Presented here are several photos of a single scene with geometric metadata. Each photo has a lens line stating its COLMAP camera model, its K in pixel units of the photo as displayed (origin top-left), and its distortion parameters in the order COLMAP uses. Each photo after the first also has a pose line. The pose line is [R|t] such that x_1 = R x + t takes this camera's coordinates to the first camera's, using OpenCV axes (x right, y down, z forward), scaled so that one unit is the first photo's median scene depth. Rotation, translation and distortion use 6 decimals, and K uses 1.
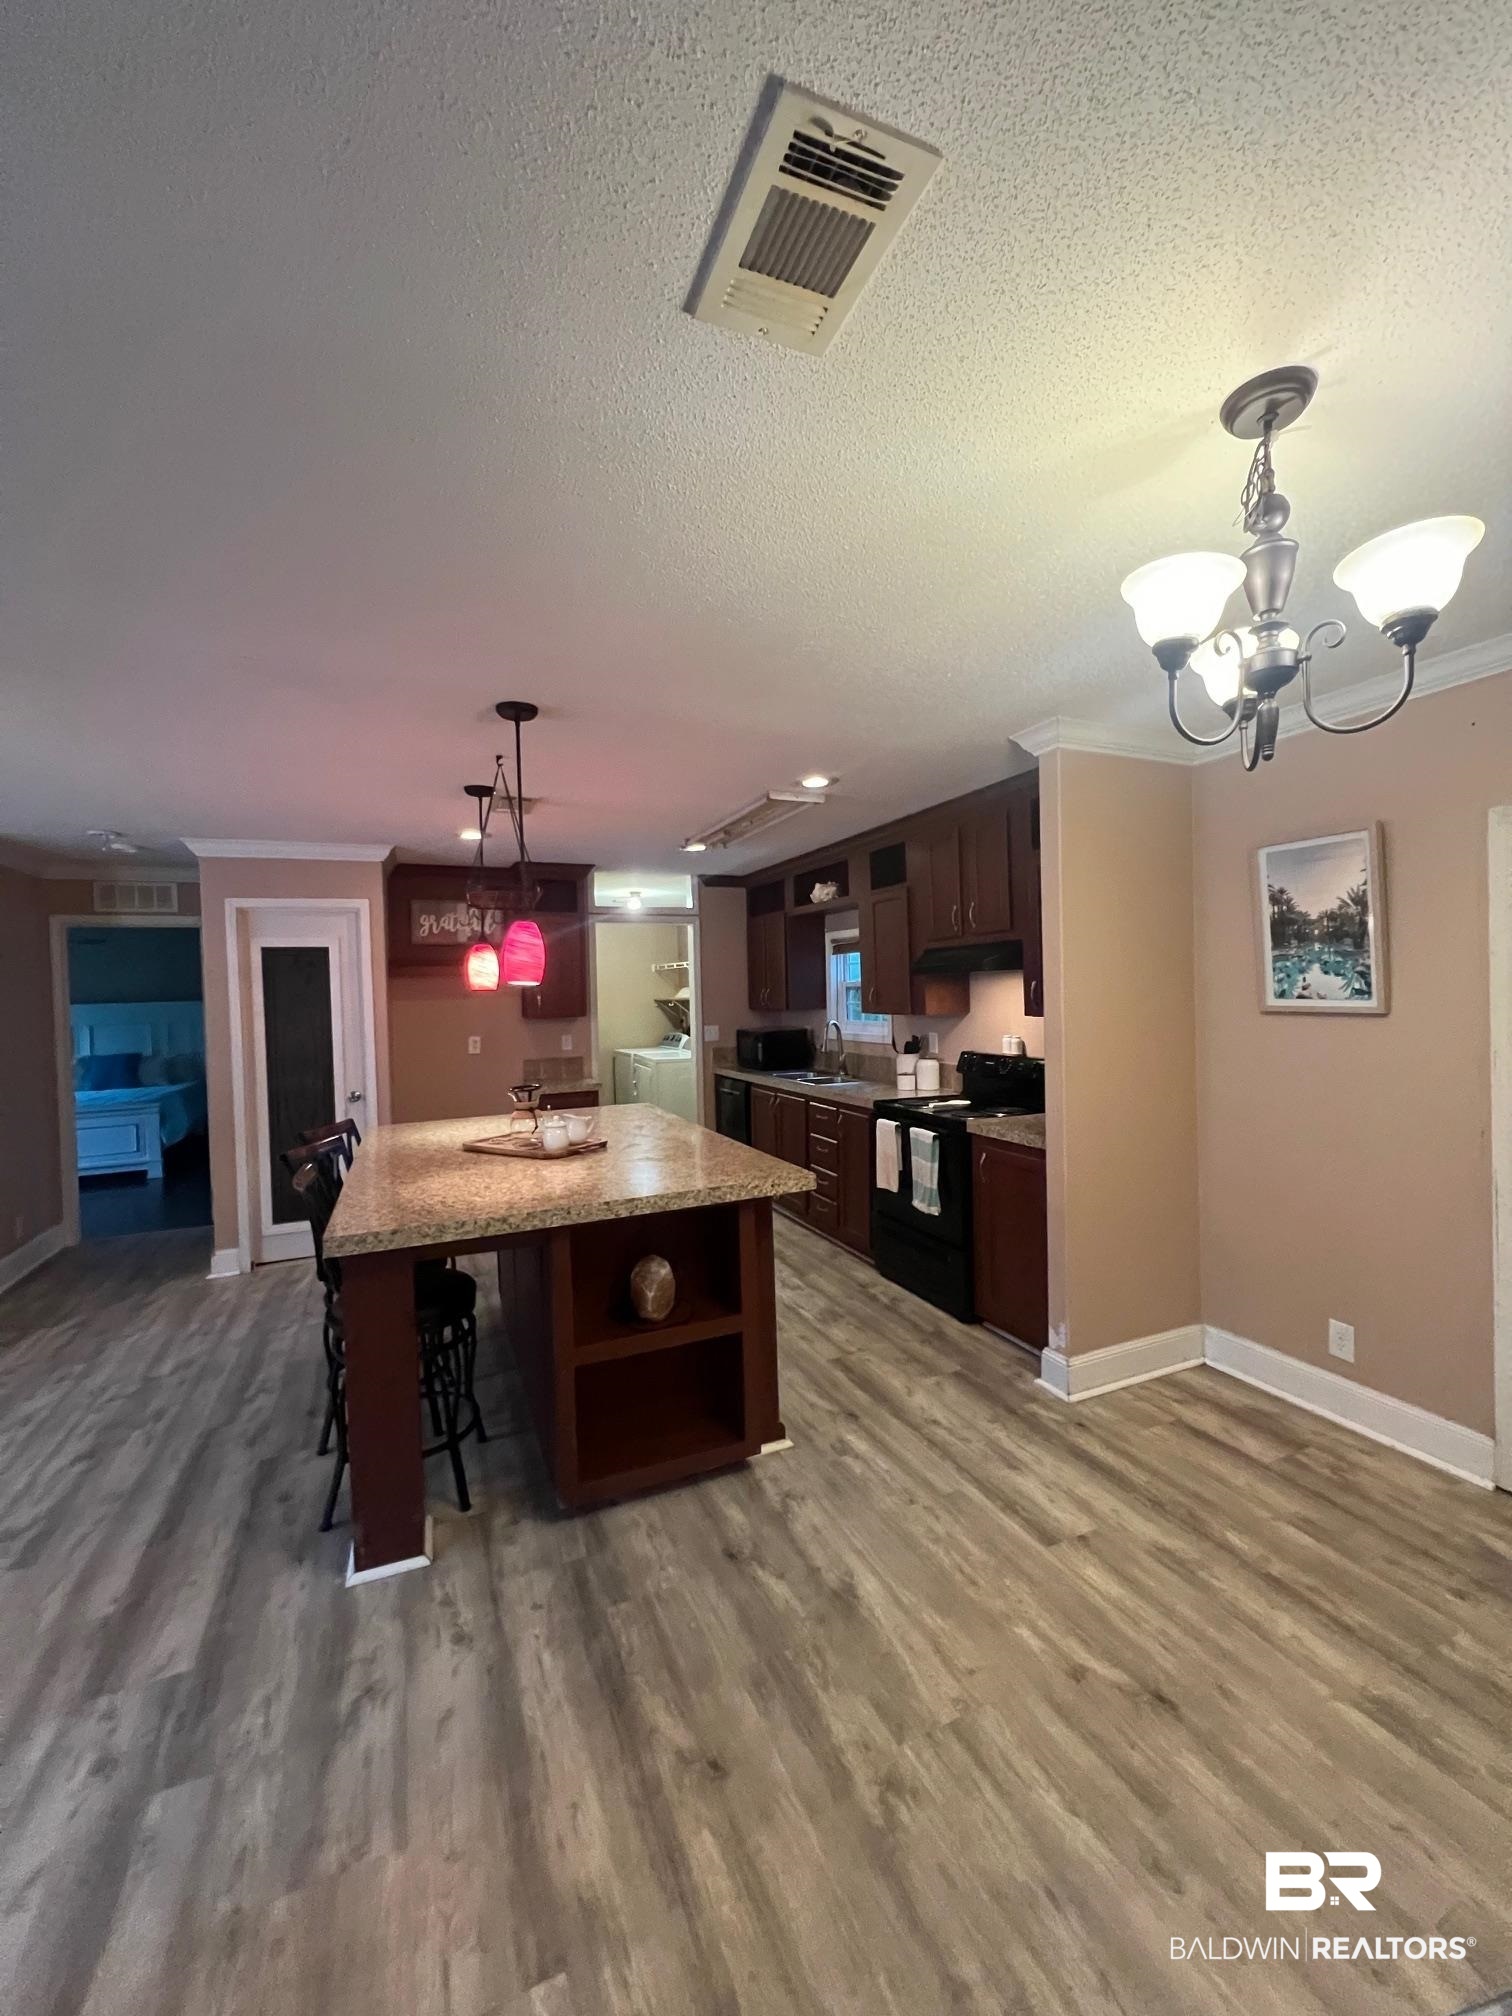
lens RADIAL K [[825.0, 0, 764.5], [0, 825.0, 1005.5], [0, 0, 1]] dist [-0.000771, -0.000249]
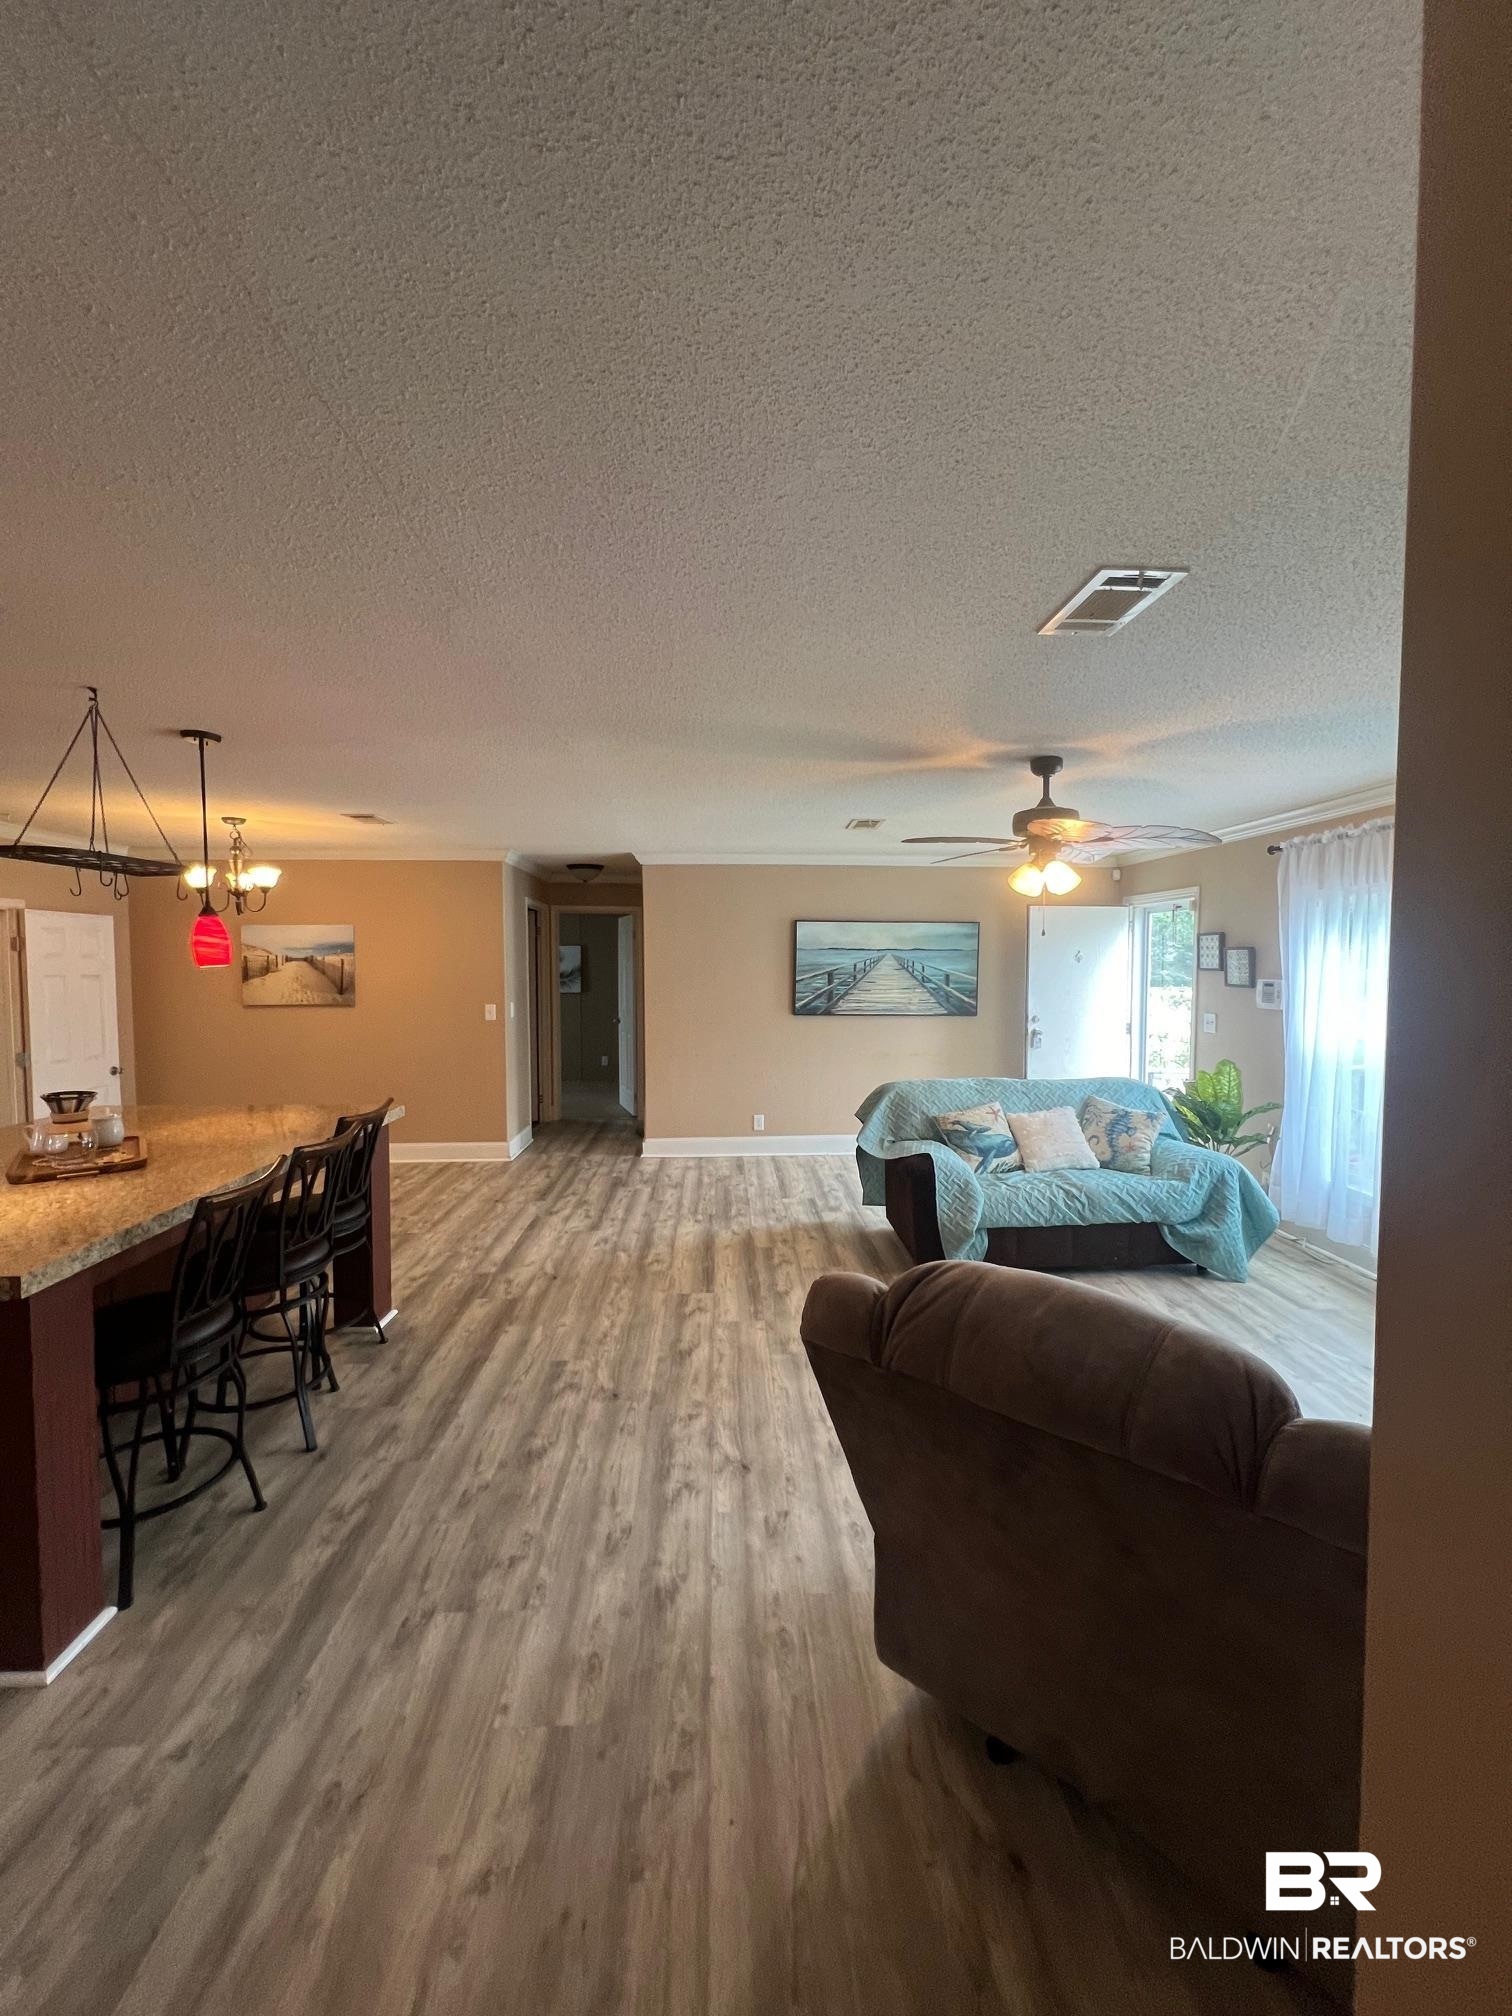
lens RADIAL K [[825.0, 0, 764.5], [0, 825.0, 1005.5], [0, 0, 1]] dist [-0.000771, -0.000249]
pose [[-0.936263, 0.010124, 0.351155, -1.479547], [0.031854, 0.997913, 0.056161, -0.015516], [-0.349854, 0.063767, -0.934632, 1.847043]]
